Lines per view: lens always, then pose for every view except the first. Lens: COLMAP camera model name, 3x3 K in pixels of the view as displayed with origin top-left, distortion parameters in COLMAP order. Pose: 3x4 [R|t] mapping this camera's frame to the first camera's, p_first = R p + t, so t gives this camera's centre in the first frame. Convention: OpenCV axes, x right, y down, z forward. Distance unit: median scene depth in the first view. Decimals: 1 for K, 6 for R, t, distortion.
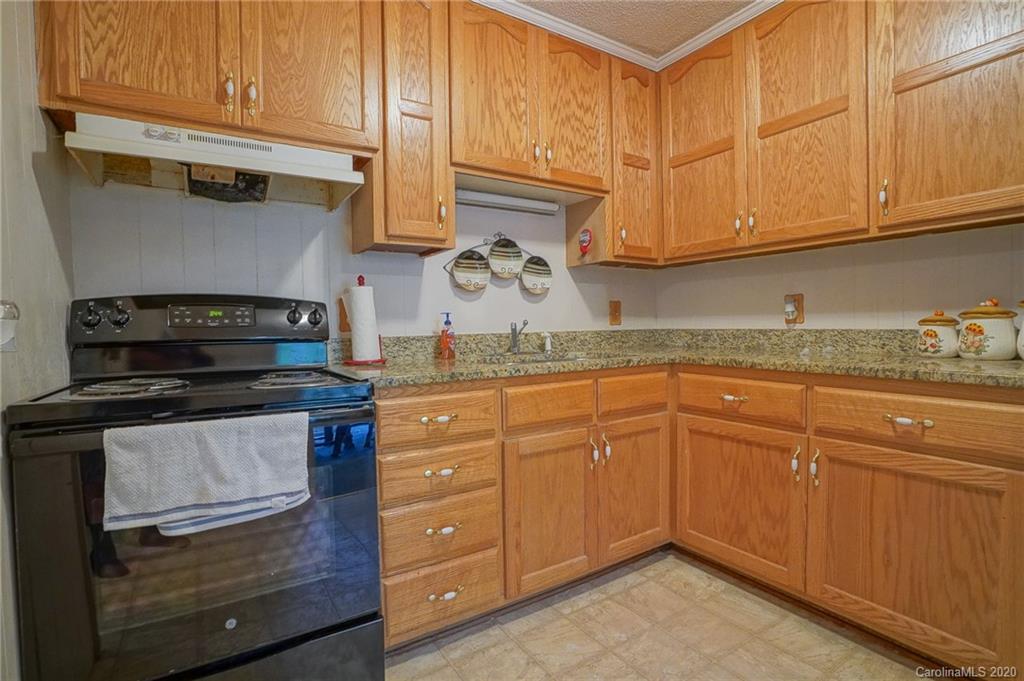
lens RADIAL K [[483.2, 0, 505.9], [0, 483.2, 345.8], [0, 0, 1]] dist [-0.056997, 0.019616]
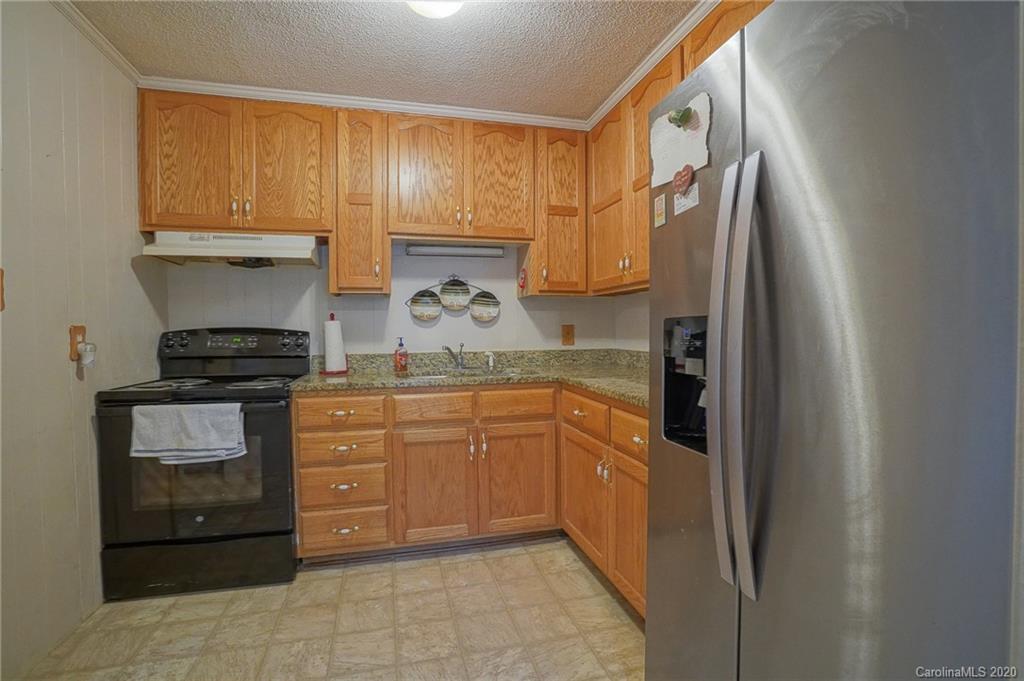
lens RADIAL K [[468.2, 0, 509.3], [0, 468.2, 344.7], [0, 0, 1]] dist [-0.056362, 0.019670]
pose [[0.953990, 0.019109, -0.299230, 0.600356], [-0.020828, 0.999780, -0.002558, -0.053736], [0.299115, 0.008673, 0.954178, -0.181076]]
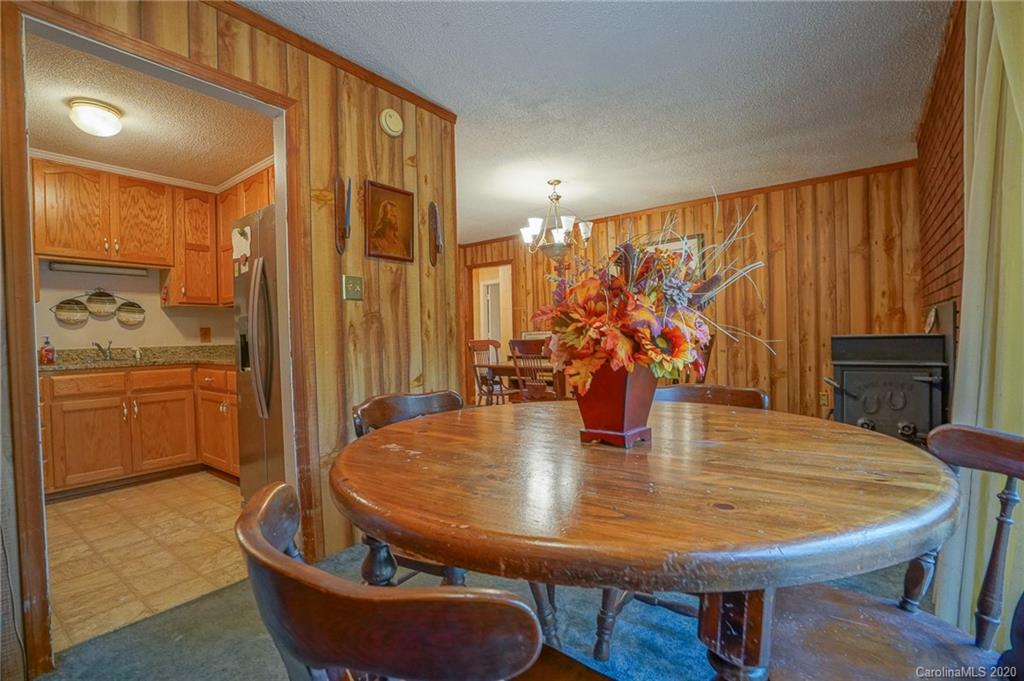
lens RADIAL K [[468.2, 0, 509.3], [0, 468.2, 344.7], [0, 0, 1]] dist [-0.056362, 0.019670]
pose [[0.934492, -0.013005, 0.355747, 0.876787], [0.024630, 0.999300, -0.028167, 0.045418], [-0.355131, 0.035084, 0.934158, -1.105893]]
